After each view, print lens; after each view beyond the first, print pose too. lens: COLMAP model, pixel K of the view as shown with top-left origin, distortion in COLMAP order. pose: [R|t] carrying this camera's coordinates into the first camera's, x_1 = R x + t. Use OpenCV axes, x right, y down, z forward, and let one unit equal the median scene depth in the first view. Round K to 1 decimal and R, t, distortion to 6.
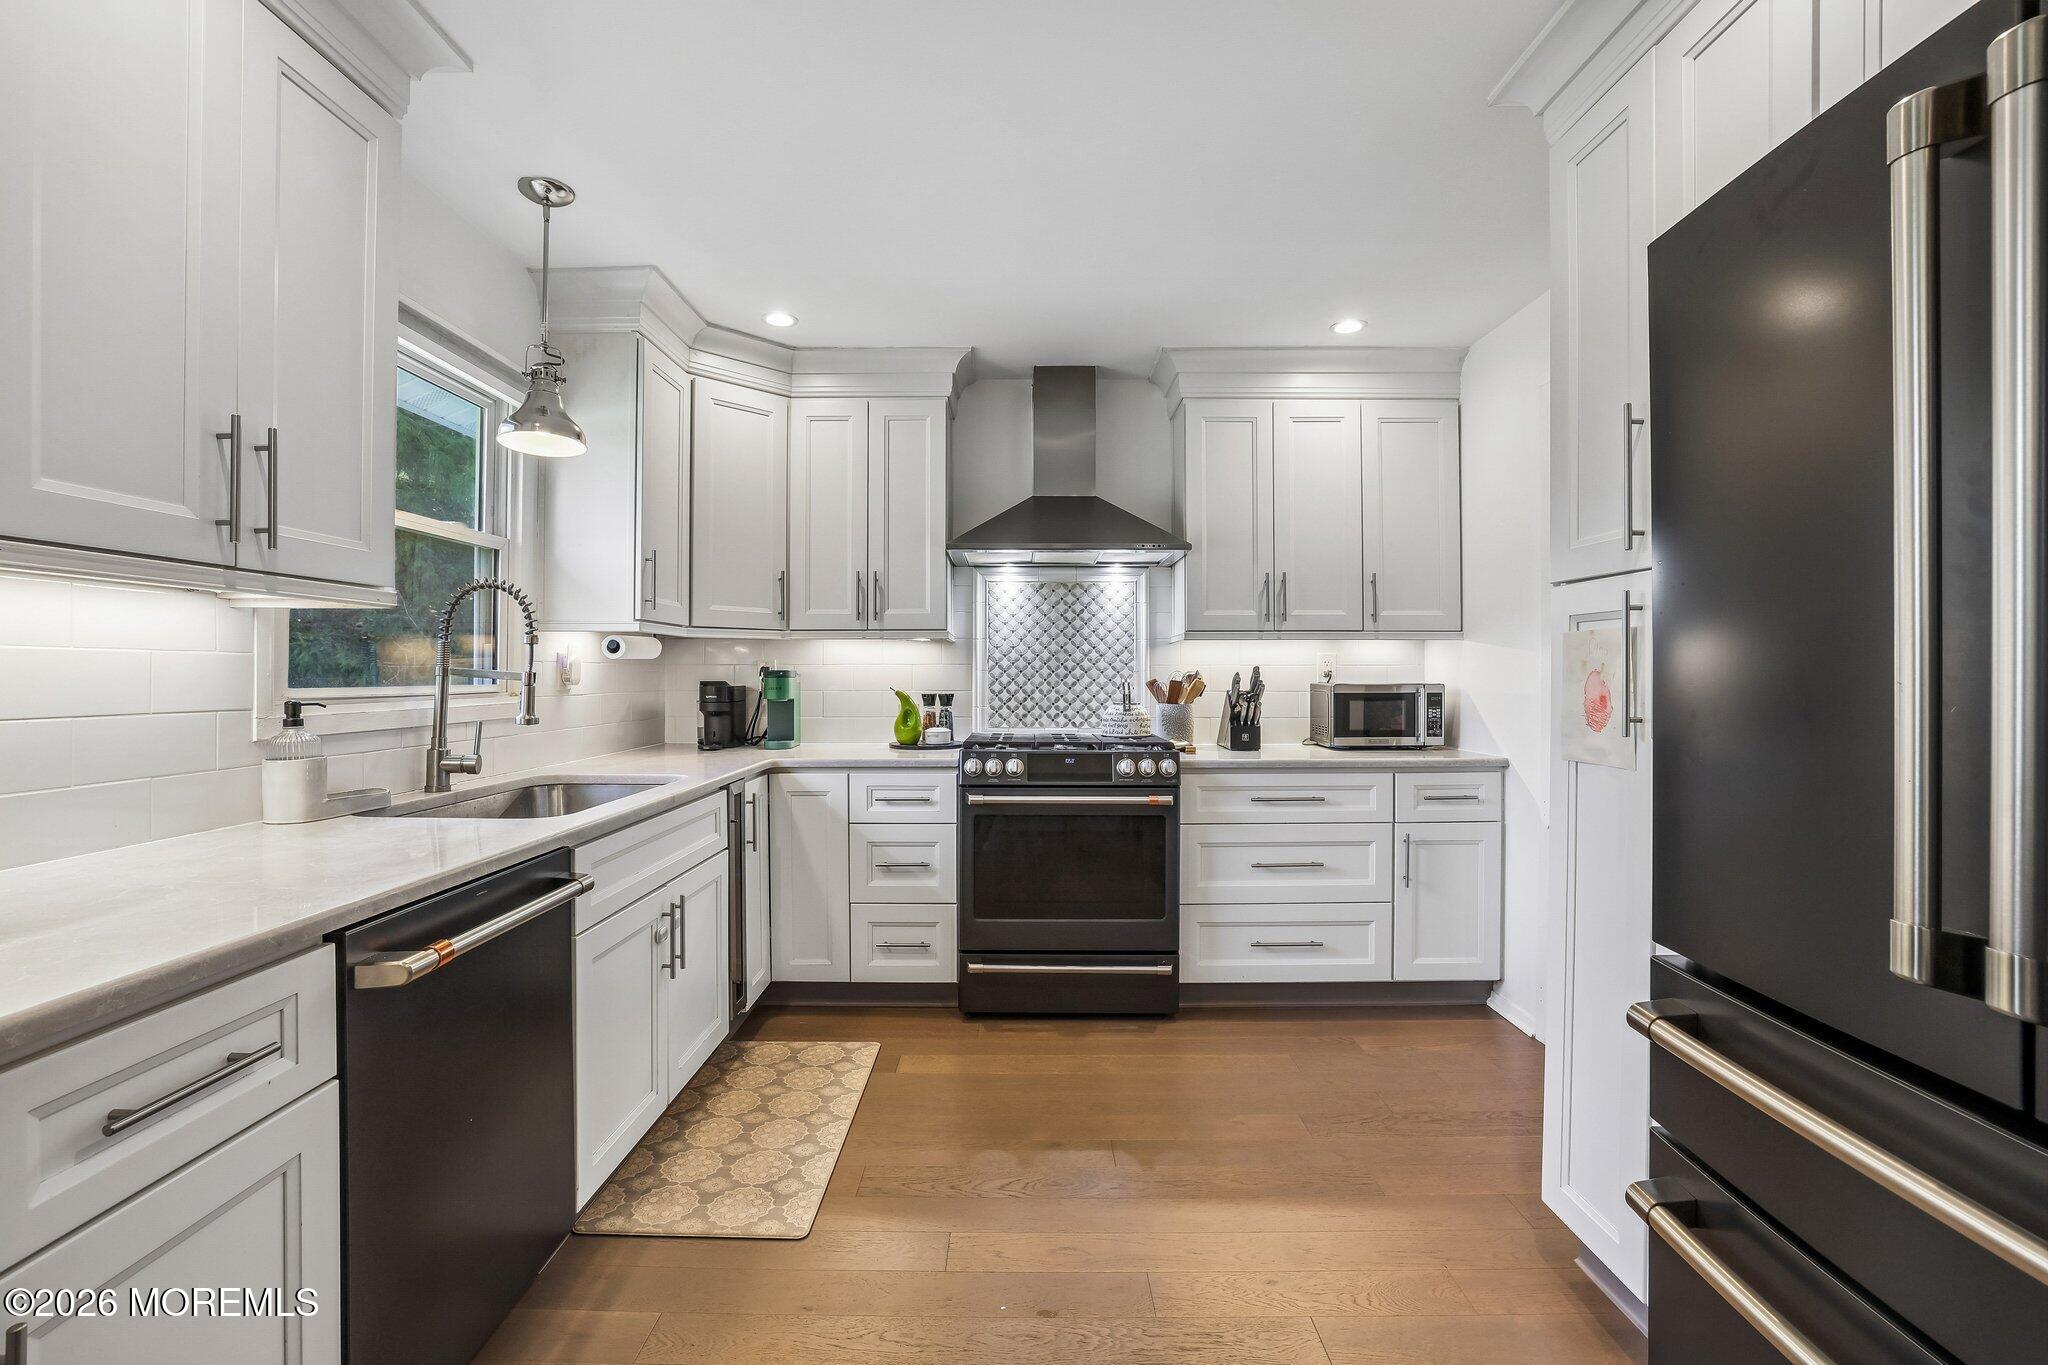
lens RADIAL K [[890.9, 0, 1014.1], [0, 890.9, 678.6], [0, 0, 1]] dist [-0.050037, 0.020347]
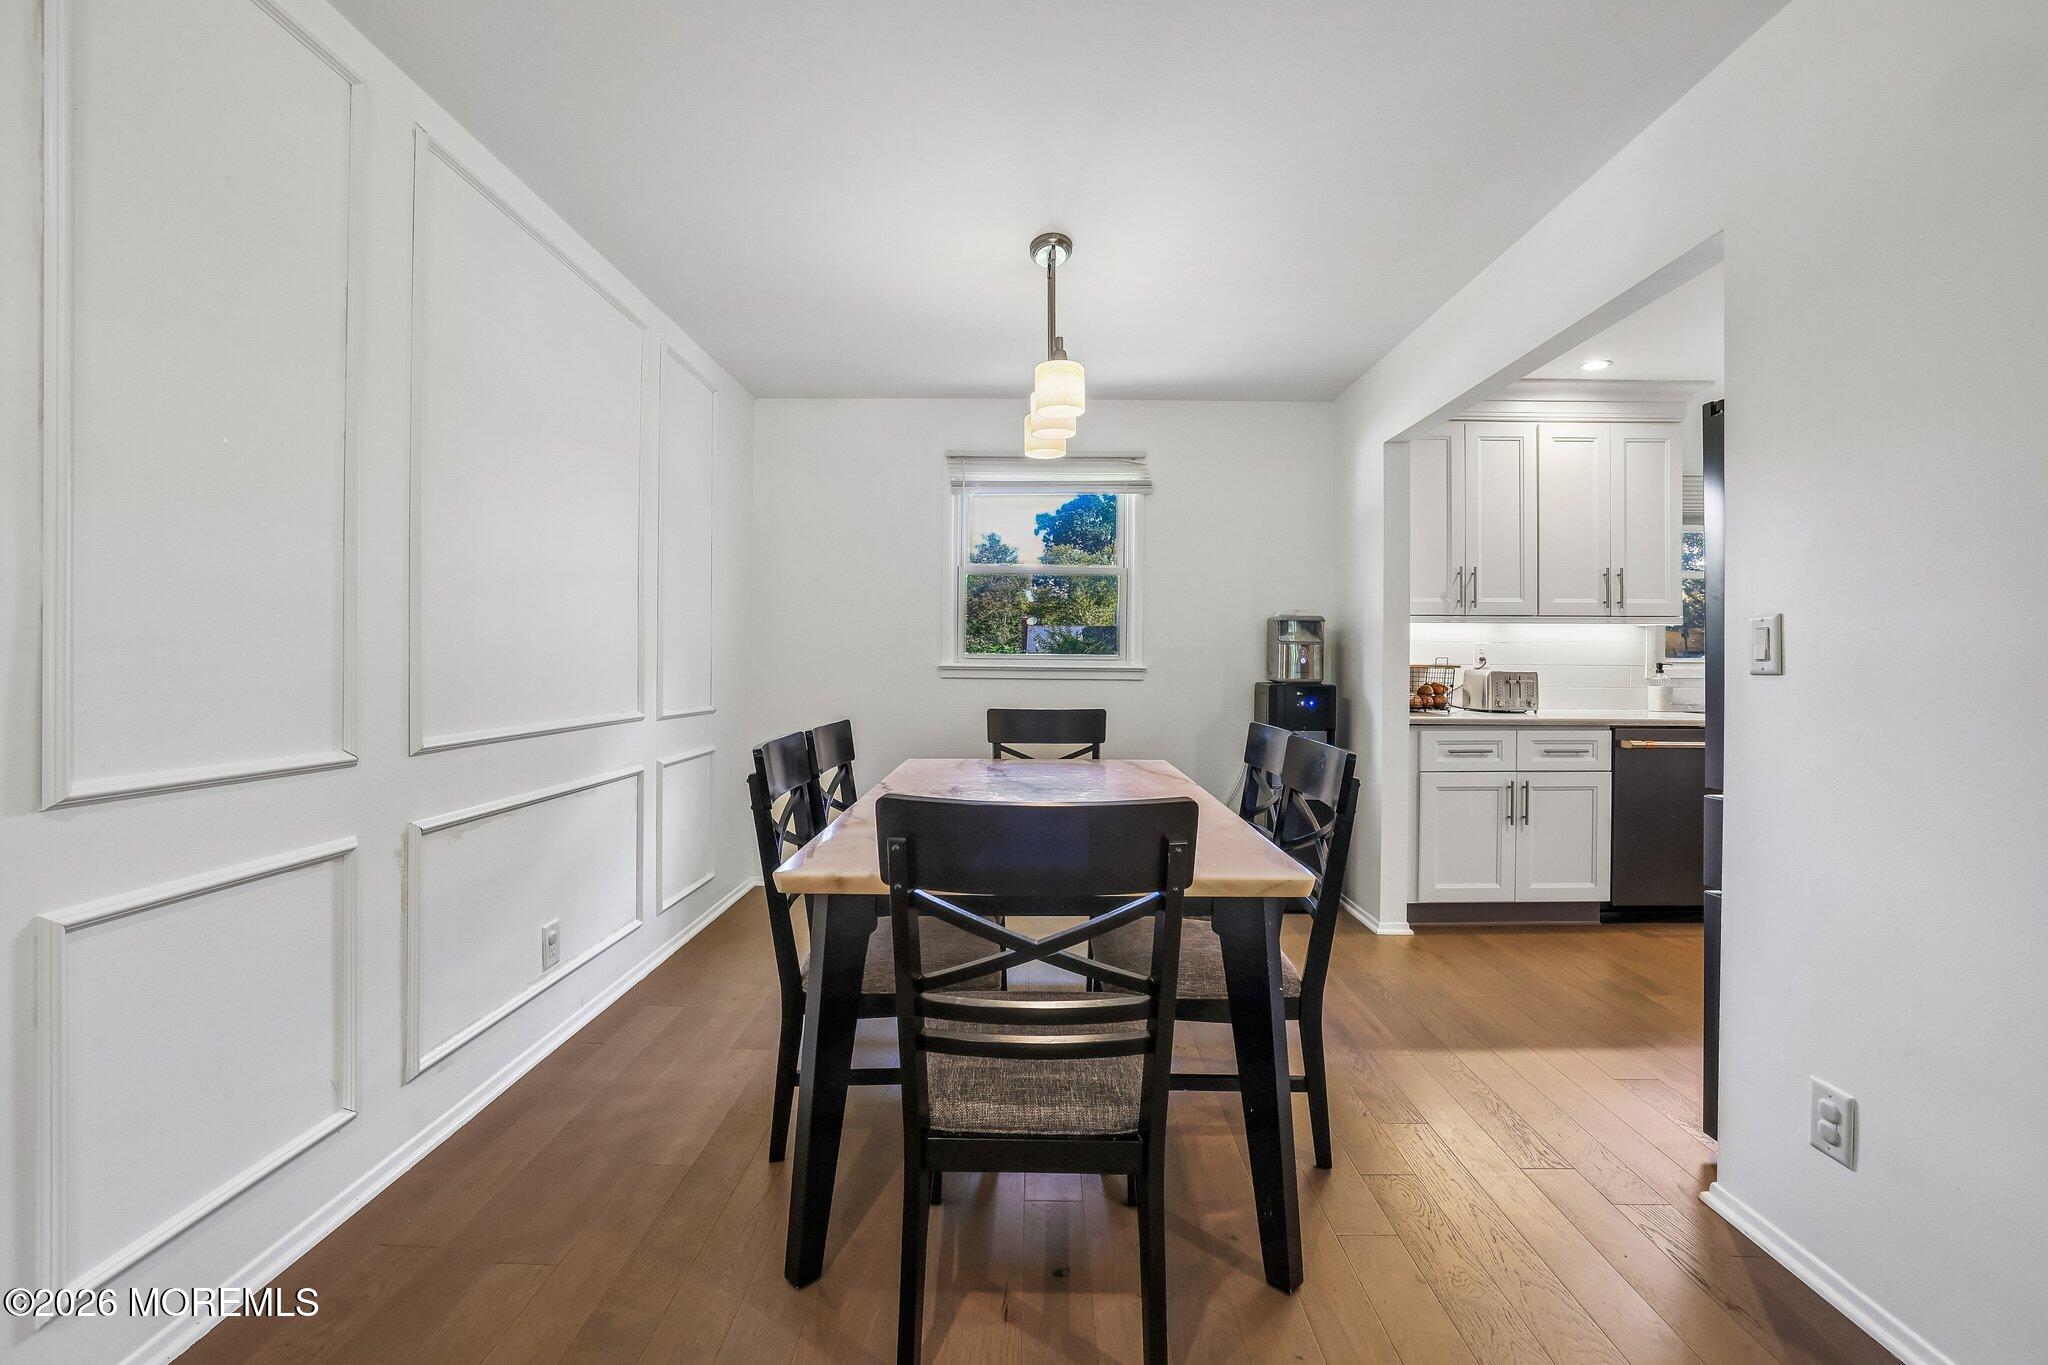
lens RADIAL K [[878.0, 0, 1030.1], [0, 878.0, 657.6], [0, 0, 1]] dist [-0.021864, -0.000033]
pose [[0.000922, -0.001393, -0.999999, 0.829947], [-0.007490, 0.999971, -0.001400, 0.014791], [0.999972, 0.007492, 0.000912, -0.402056]]
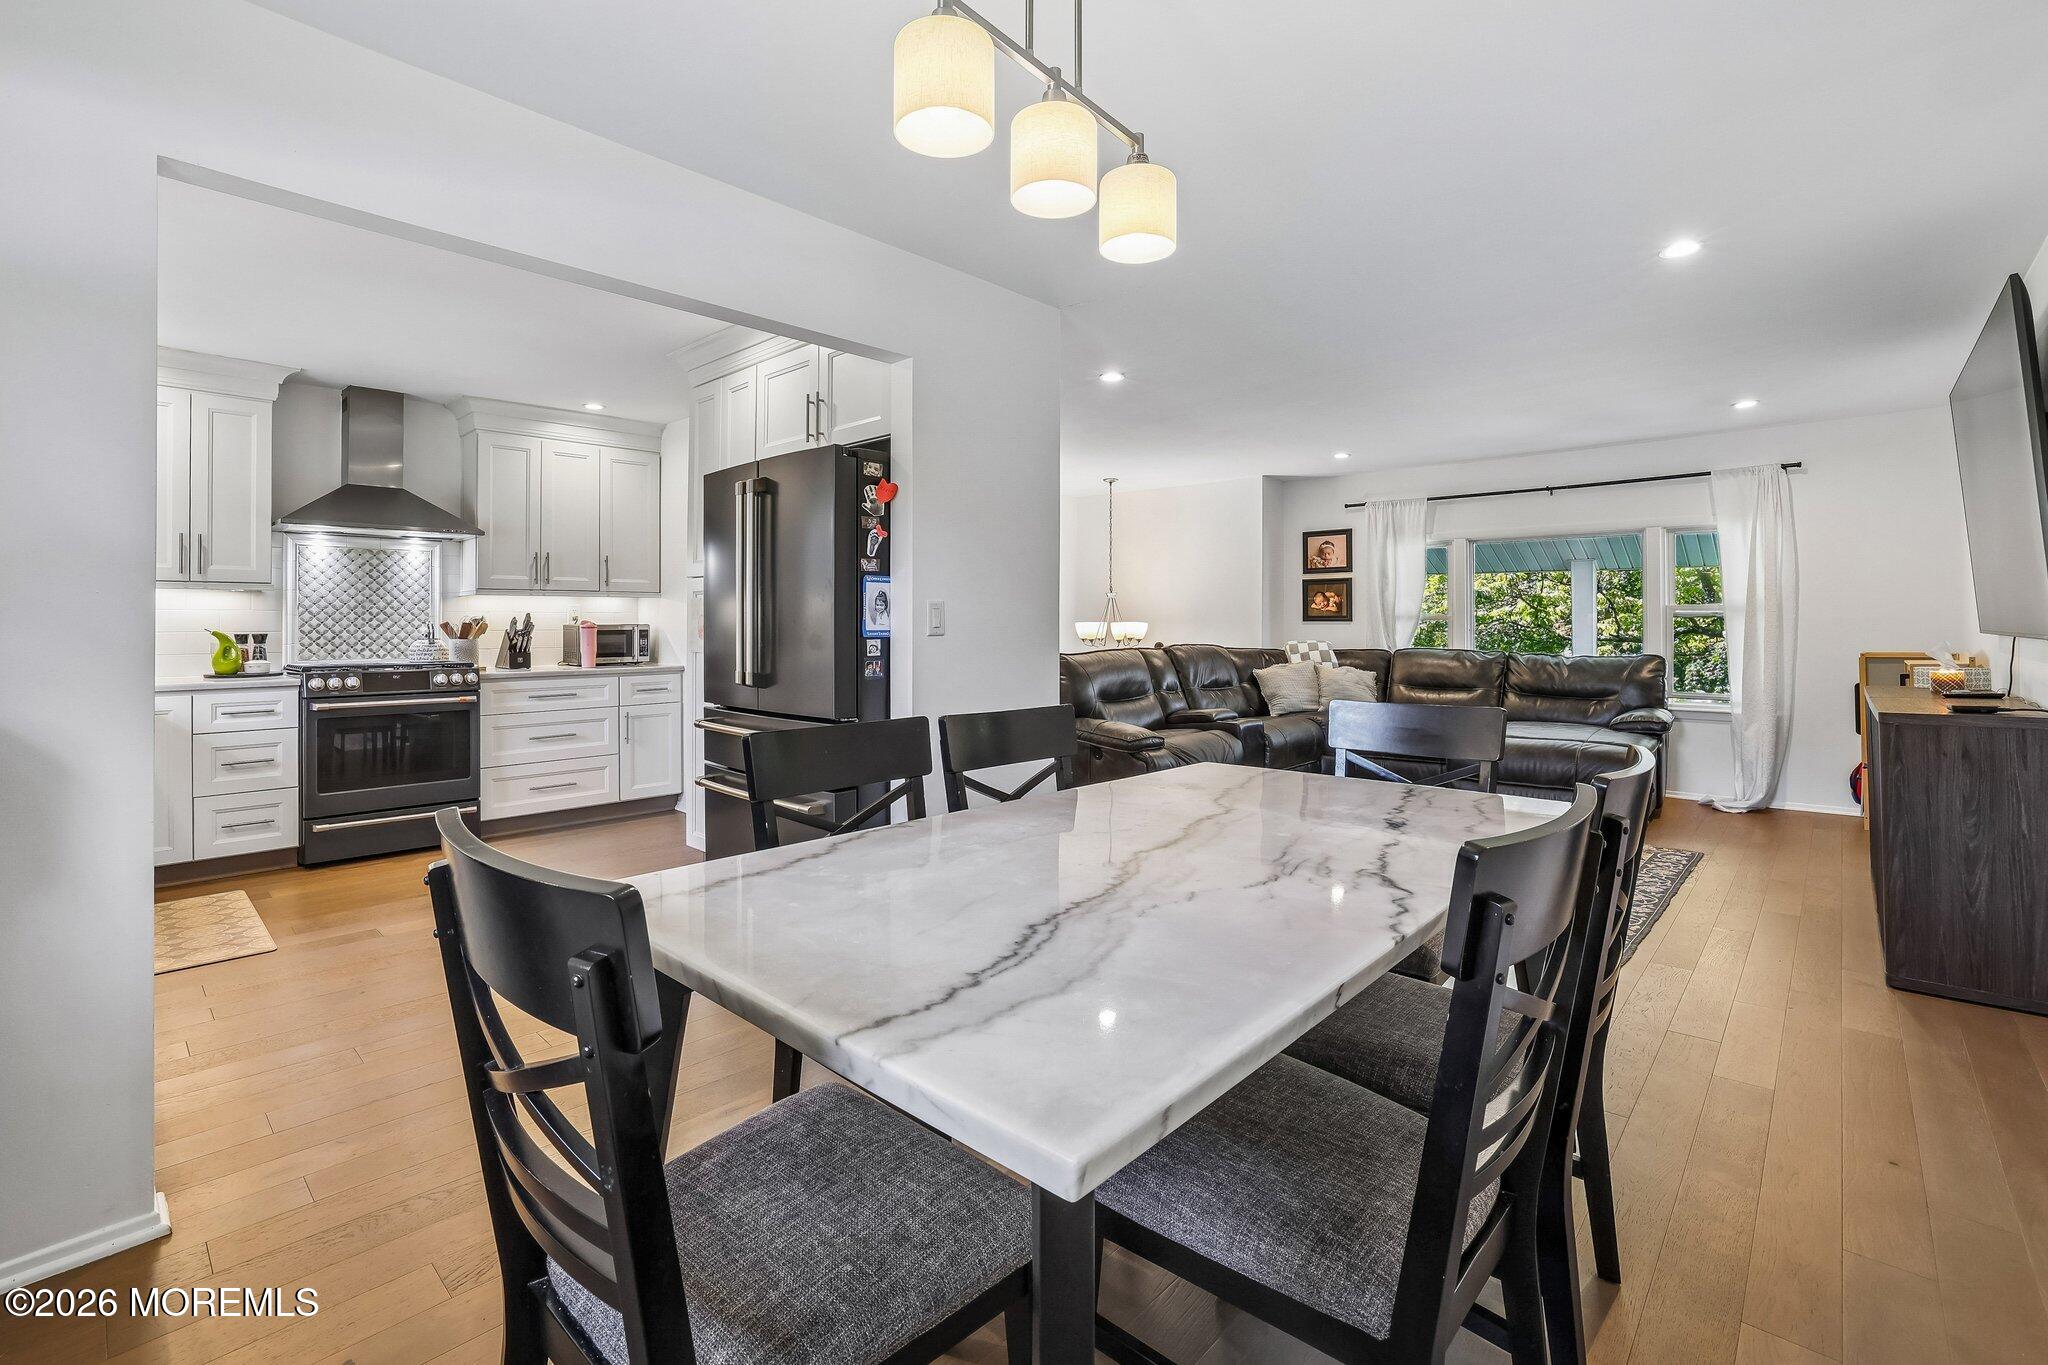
lens RADIAL K [[905.5, 0, 1016.6], [0, 905.5, 614.7], [0, 0, 1]] dist [-0.023947, 0.000227]
pose [[0.681900, 0.005243, 0.731427, -0.280082], [0.005997, 0.999901, -0.012759, 0.013265], [-0.731421, 0.013087, 0.681800, -0.656113]]
